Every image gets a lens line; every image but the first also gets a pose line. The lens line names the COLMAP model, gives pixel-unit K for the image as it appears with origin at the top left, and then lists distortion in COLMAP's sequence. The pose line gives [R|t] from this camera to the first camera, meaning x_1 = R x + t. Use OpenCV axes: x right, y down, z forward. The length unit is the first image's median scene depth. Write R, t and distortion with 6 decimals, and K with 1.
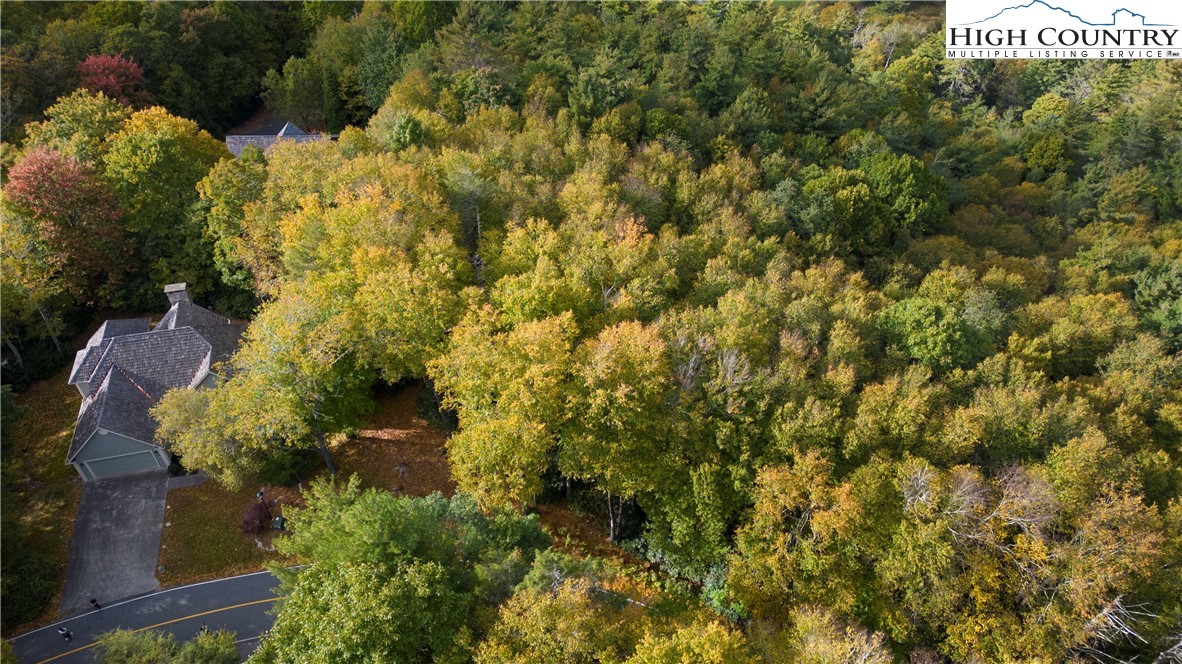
lens RADIAL K [[835.4, 0, 590.6], [0, 835.4, 355.9], [0, 0, 1]] dist [0.093457, -0.003668]
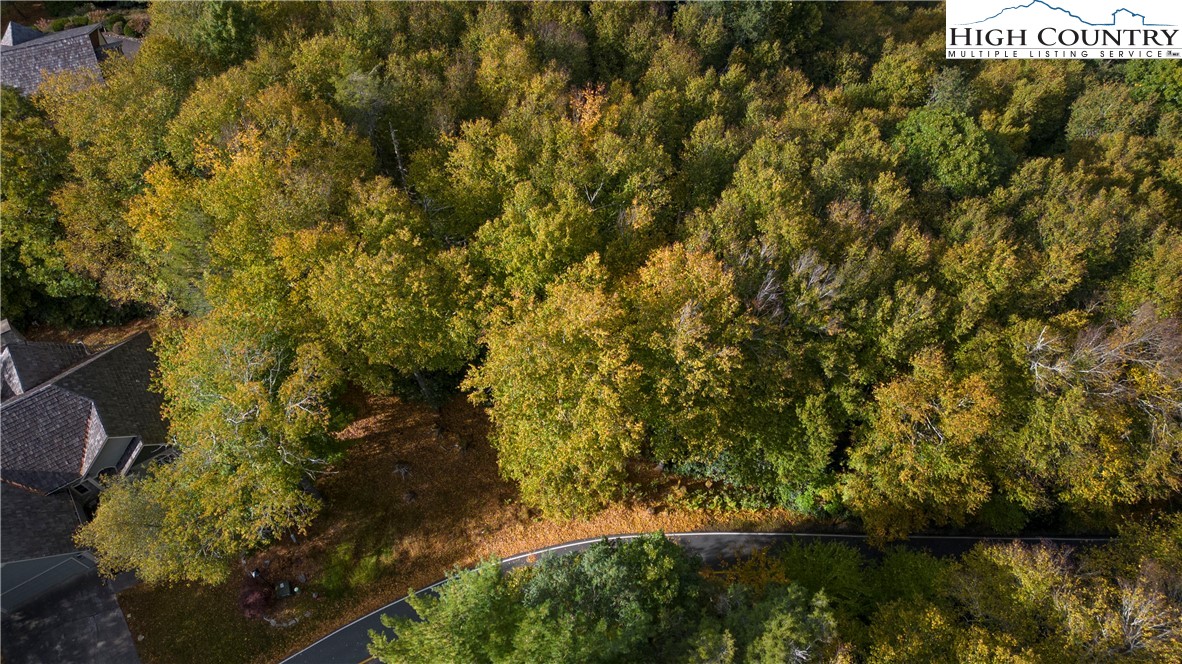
lens RADIAL K [[832.3, 0, 591.0], [0, 832.3, 332.0], [0, 0, 1]] dist [0.038470, 0.001131]
pose [[0.936029, -0.290966, 0.197959, -0.174298], [0.232523, 0.933571, 0.272725, -0.169528], [-0.264162, -0.209248, 0.941506, 0.218438]]
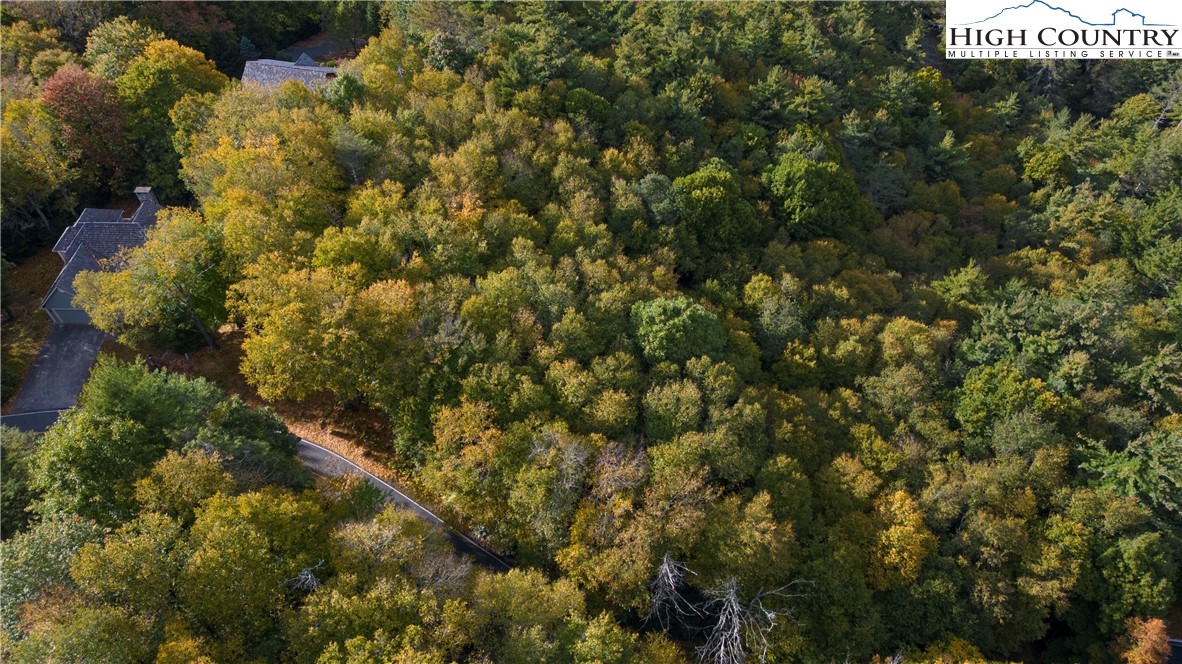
lens RADIAL K [[835.4, 0, 590.6], [0, 835.4, 355.9], [0, 0, 1]] dist [0.093457, -0.003668]
pose [[0.966717, 0.184799, -0.176938, 0.499191], [-0.164825, 0.978782, 0.121727, -0.113158], [0.195678, -0.088512, 0.976666, -0.192915]]
